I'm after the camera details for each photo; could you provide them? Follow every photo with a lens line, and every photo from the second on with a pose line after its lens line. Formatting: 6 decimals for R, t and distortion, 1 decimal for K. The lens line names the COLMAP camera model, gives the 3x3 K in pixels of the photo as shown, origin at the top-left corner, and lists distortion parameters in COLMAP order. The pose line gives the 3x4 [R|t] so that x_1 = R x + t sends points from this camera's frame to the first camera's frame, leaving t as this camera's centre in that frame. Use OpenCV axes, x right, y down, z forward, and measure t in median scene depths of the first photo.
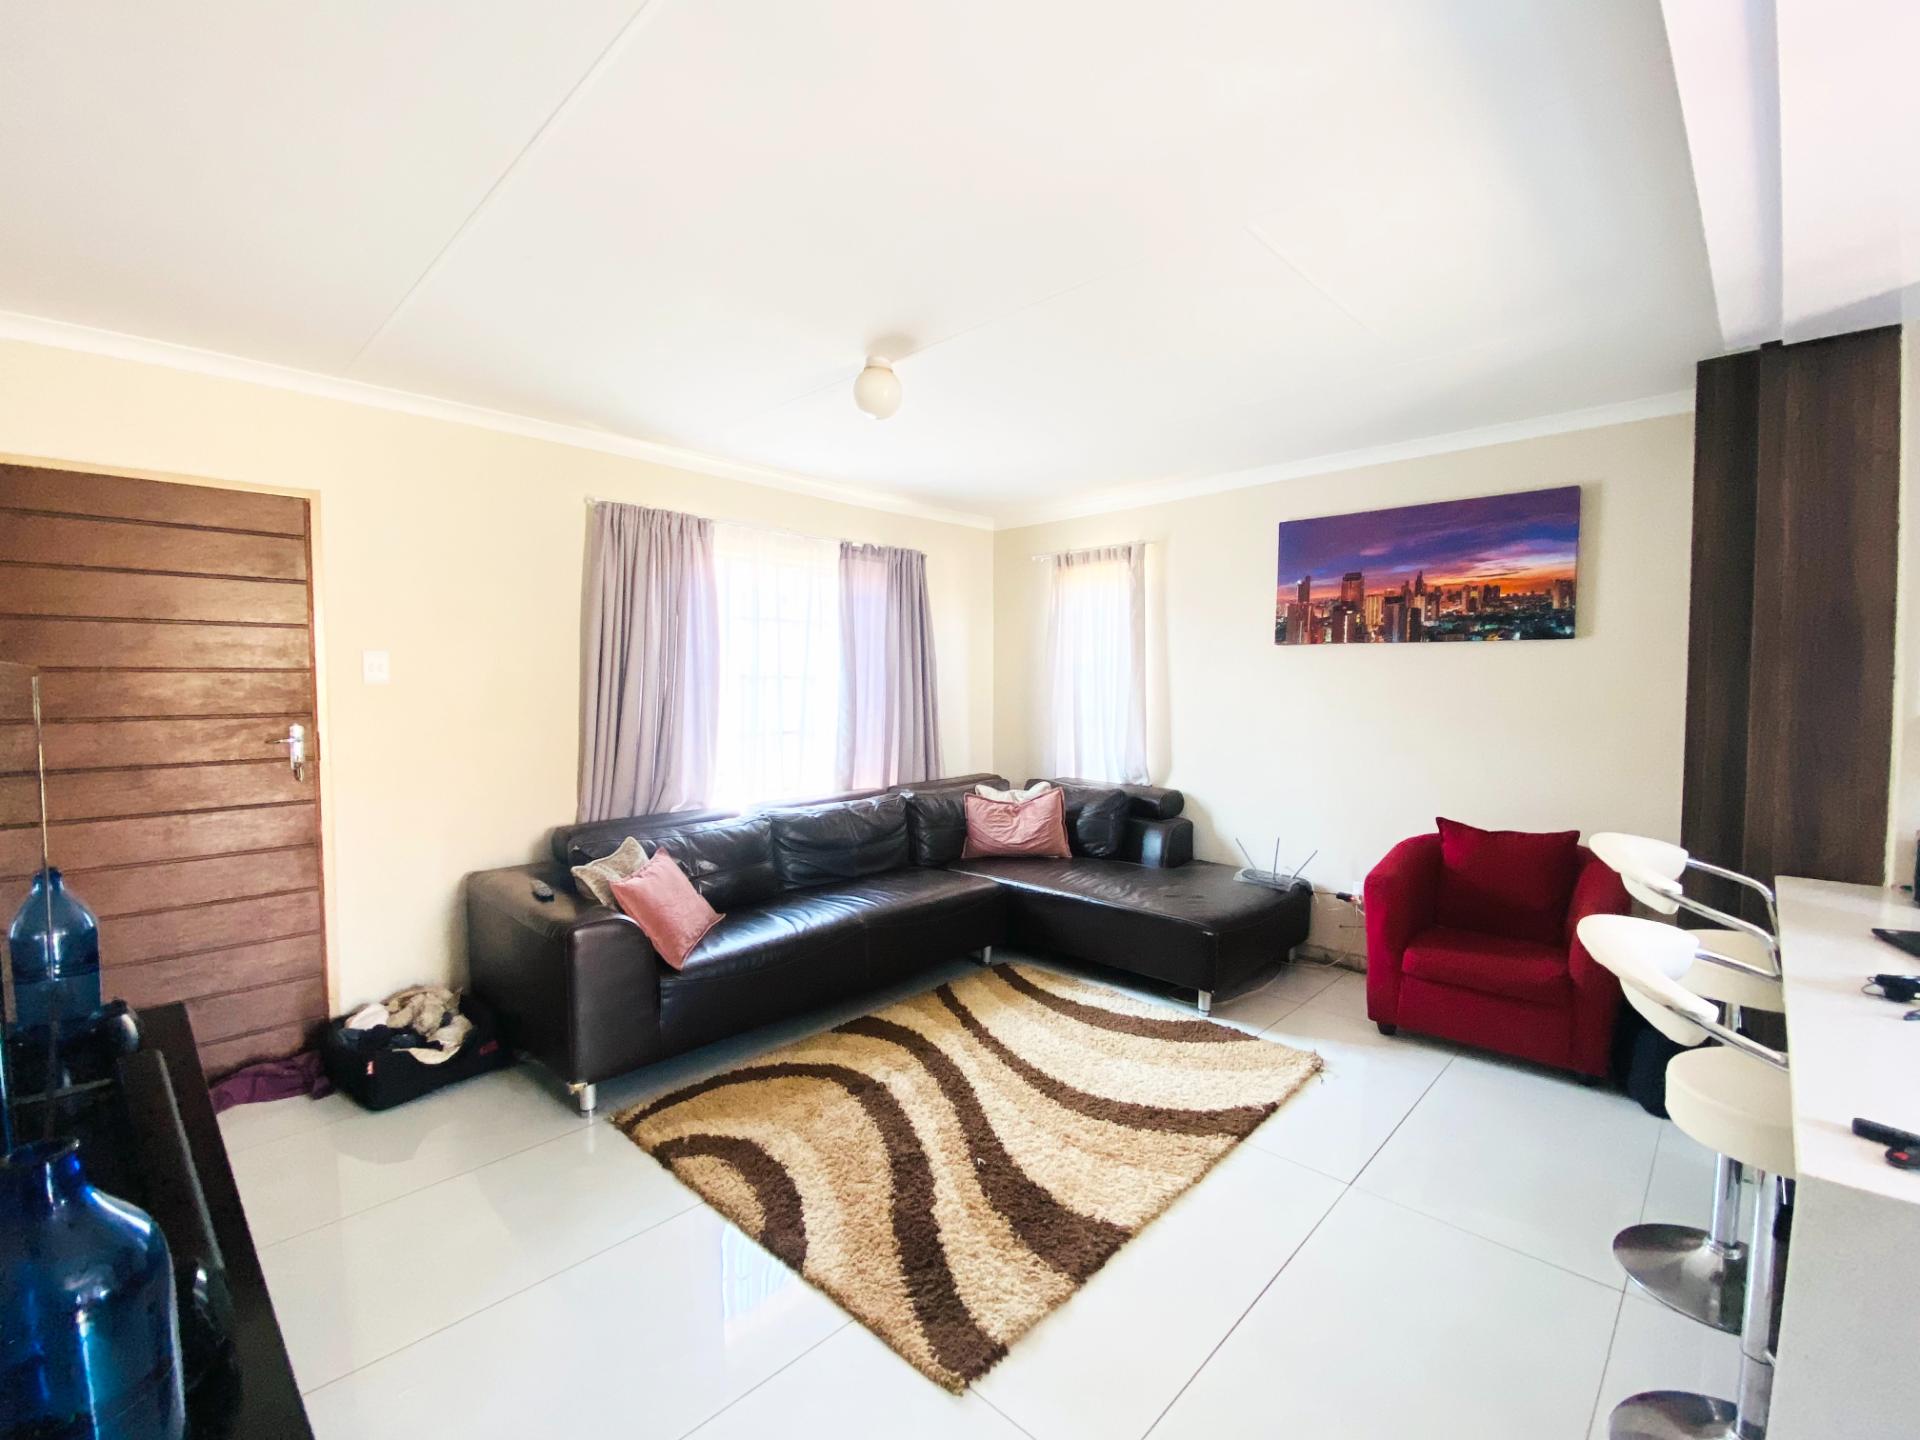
lens RADIAL K [[843.7, 0, 961.2], [0, 843.7, 724.2], [0, 0, 1]] dist [-0.000884, -0.007914]
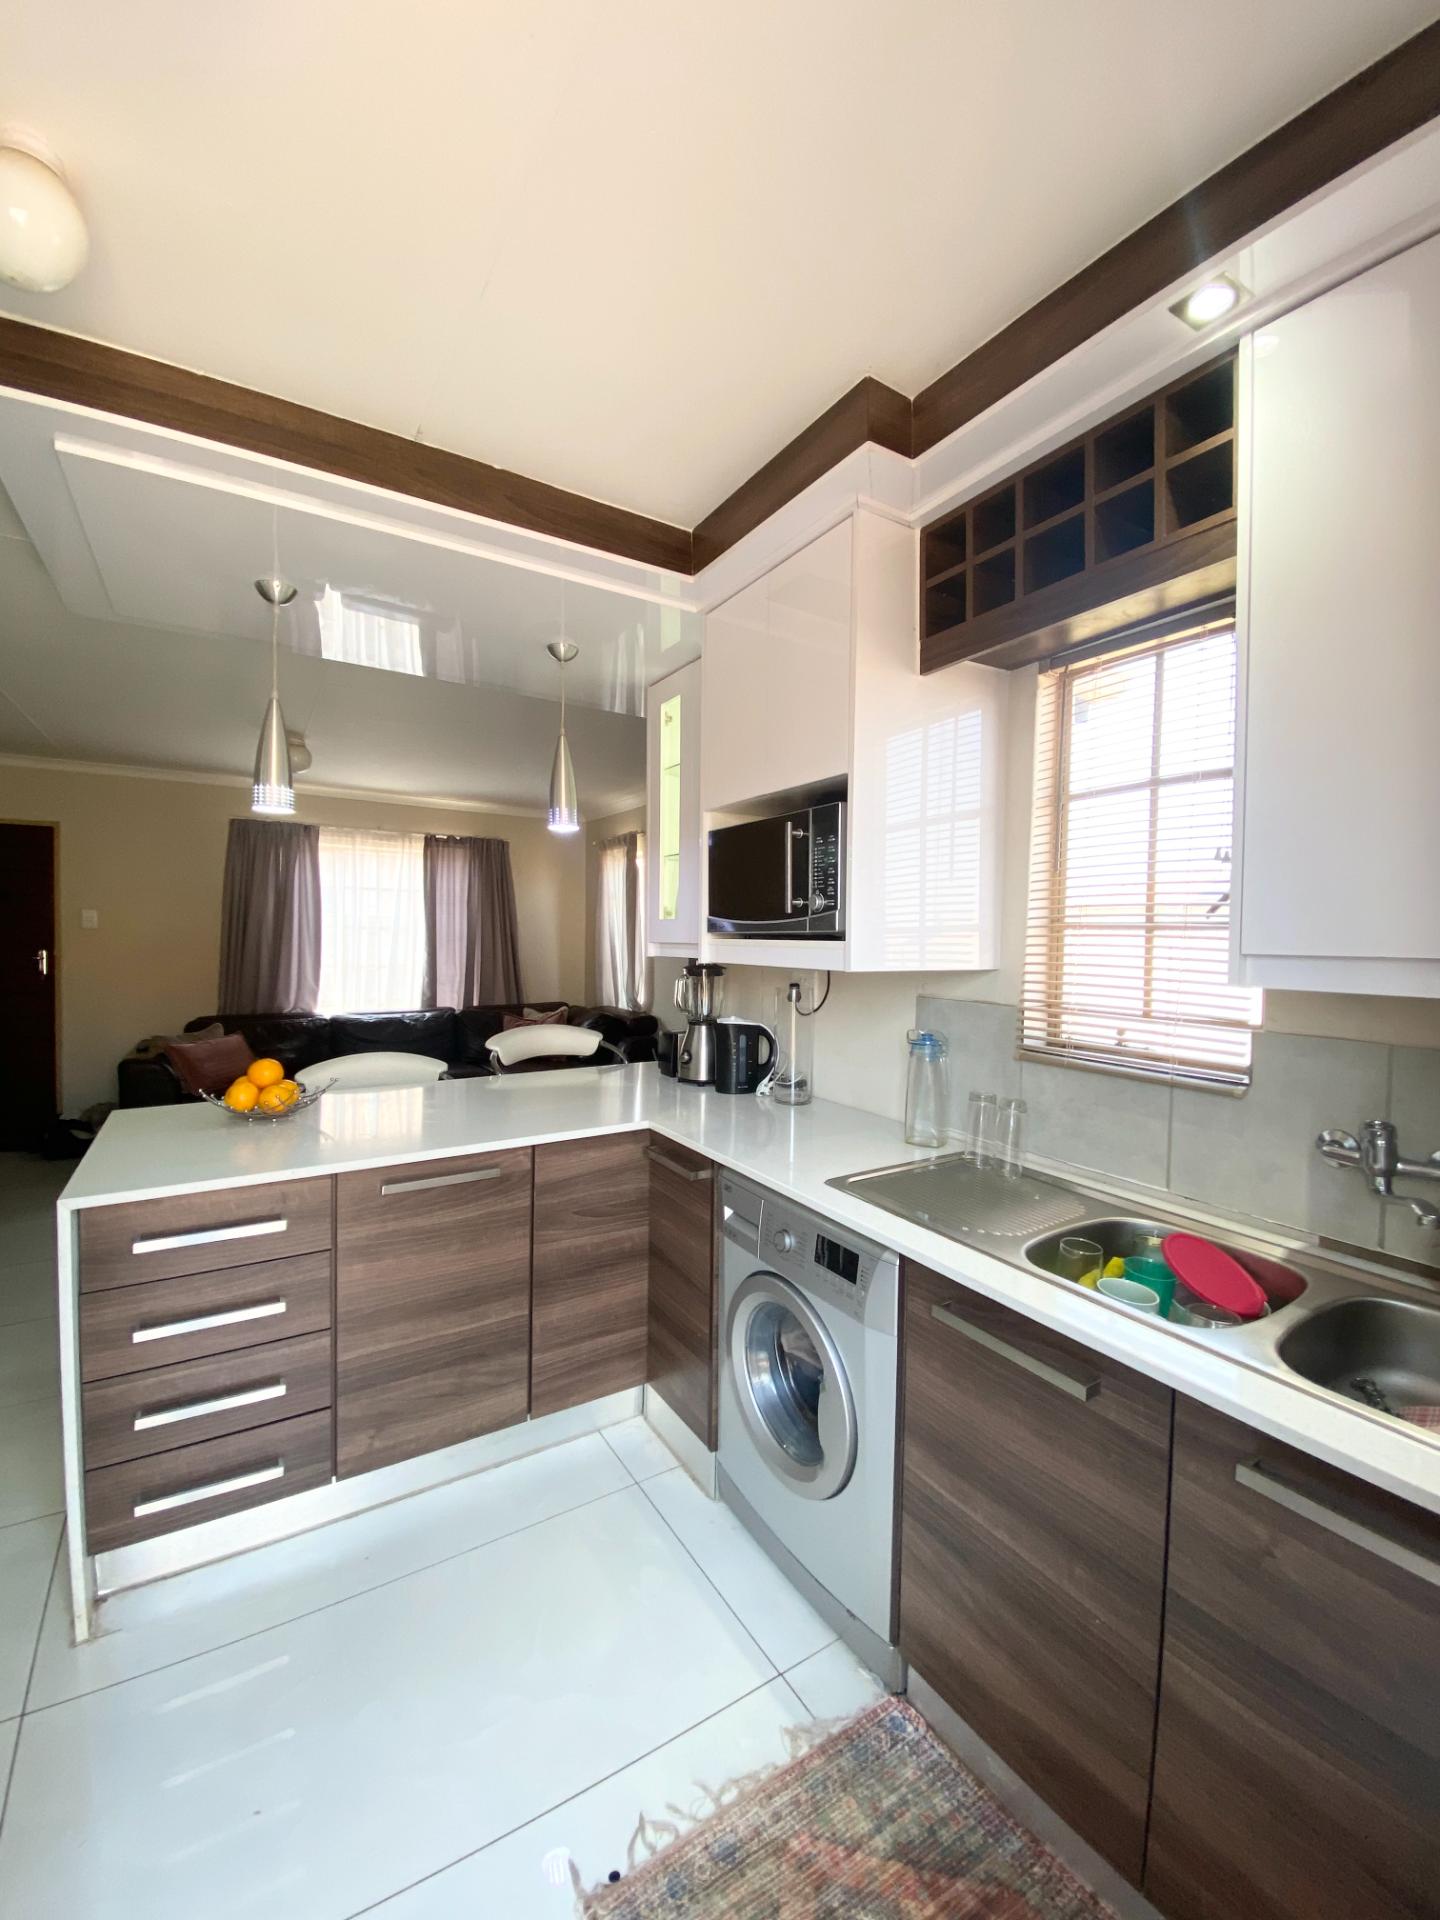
lens RADIAL K [[779.3, 0, 736.3], [0, 779.3, 958.3], [0, 0, 1]] dist [-0.009723, -0.005020]
pose [[0.966246, 0.022550, -0.256632, 0.719949], [-0.029627, 0.999279, -0.023744, 0.010568], [0.255911, 0.030545, 0.966218, -0.149937]]
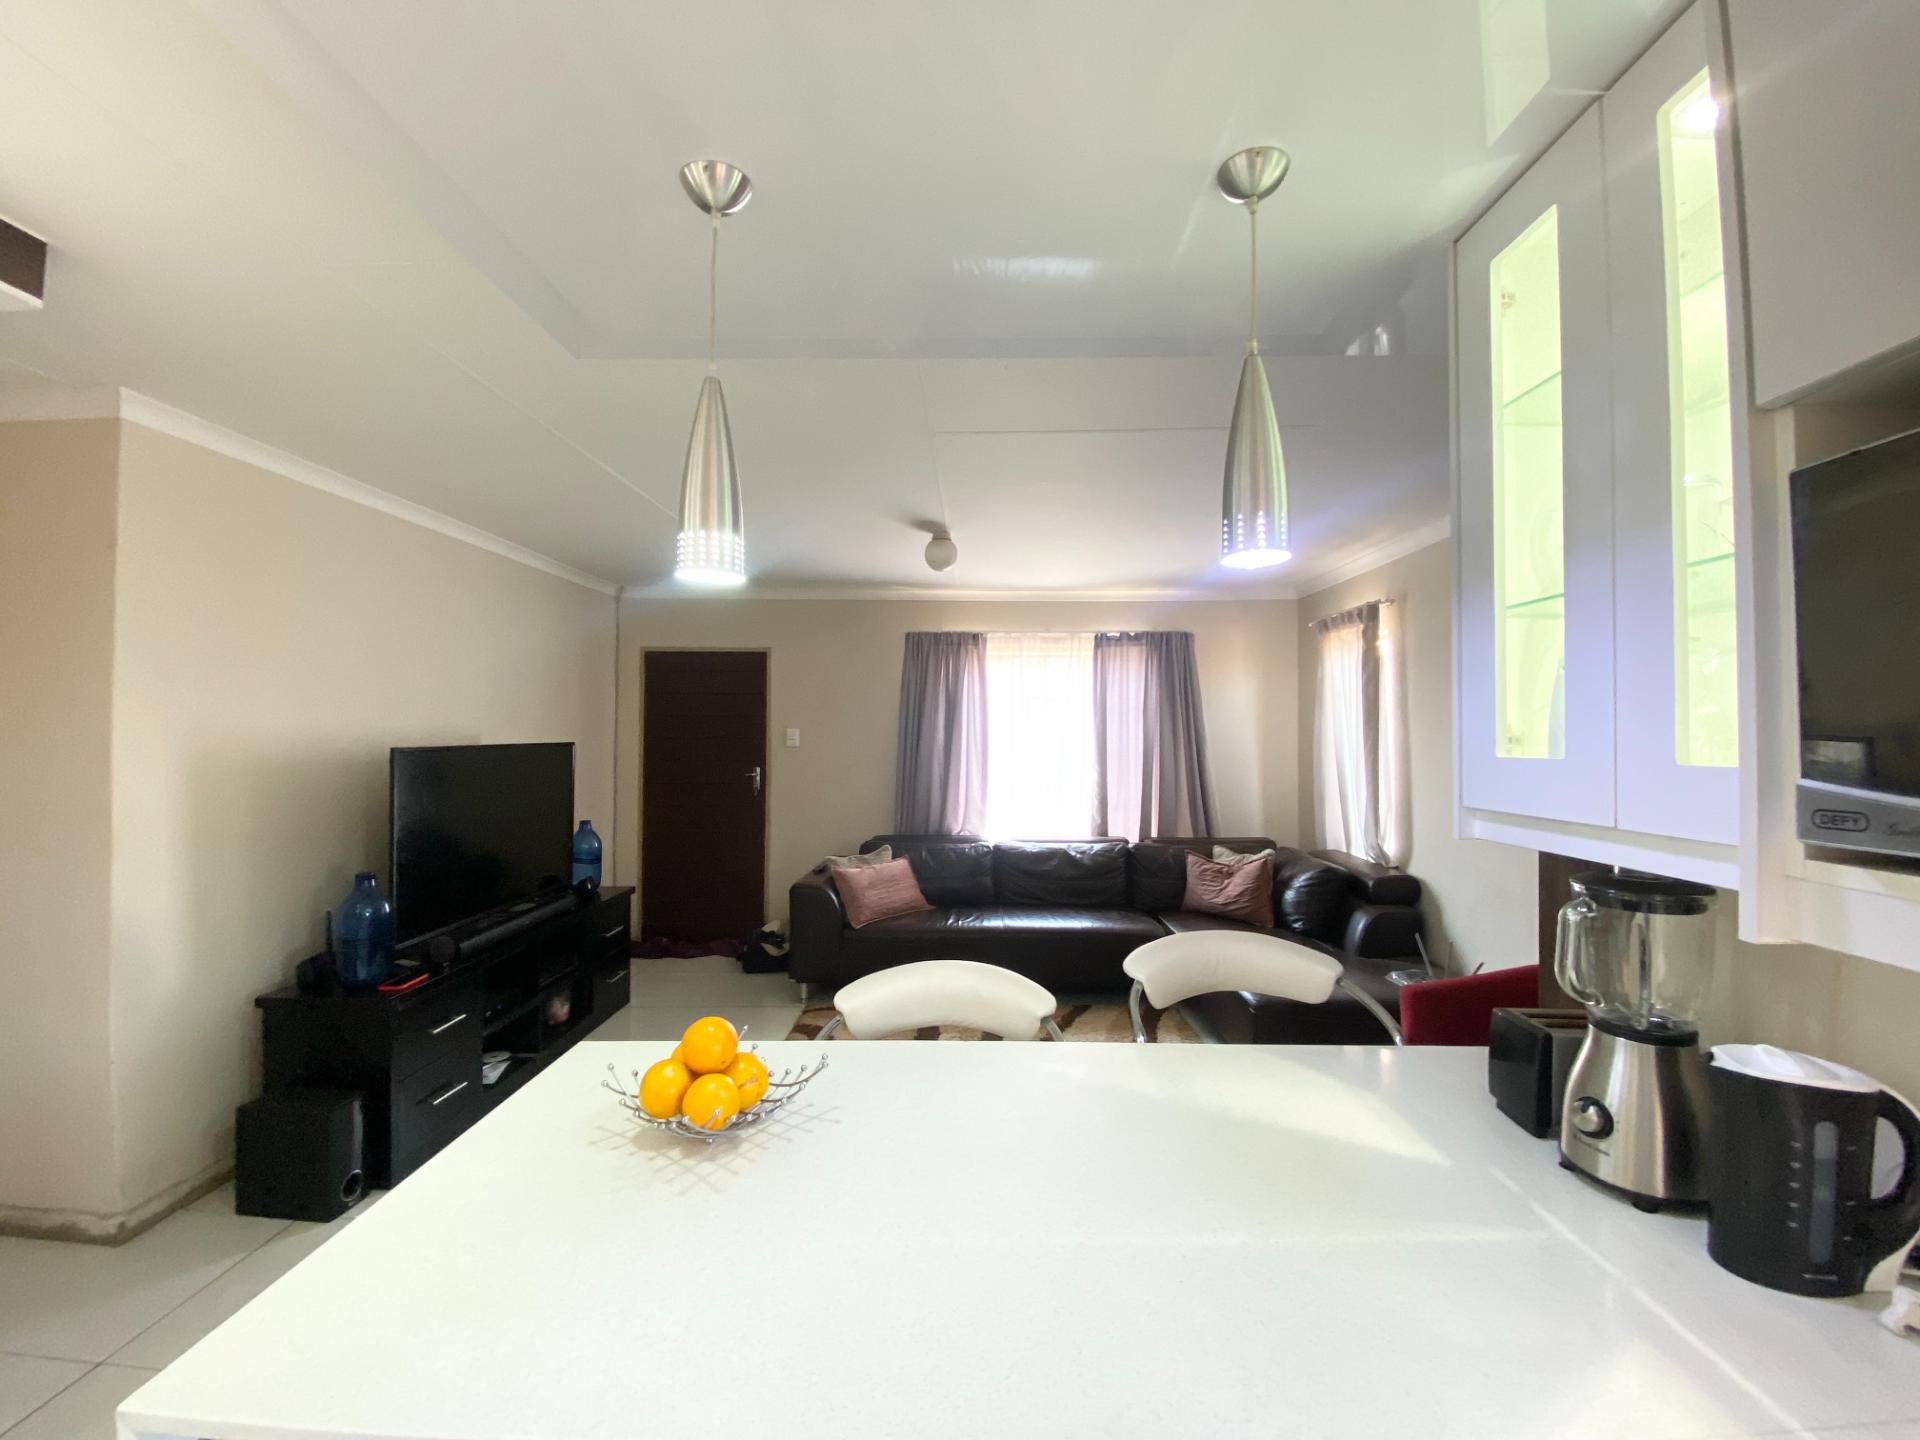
lens RADIAL K [[779.3, 0, 945.7], [0, 779.3, 720.5], [0, 0, 1]] dist [-0.009723, -0.005020]
pose [[0.642372, -0.009524, -0.766334, 0.591031], [-0.043359, 0.997870, -0.048748, -0.023736], [0.765165, 0.064542, 0.640591, 0.104089]]
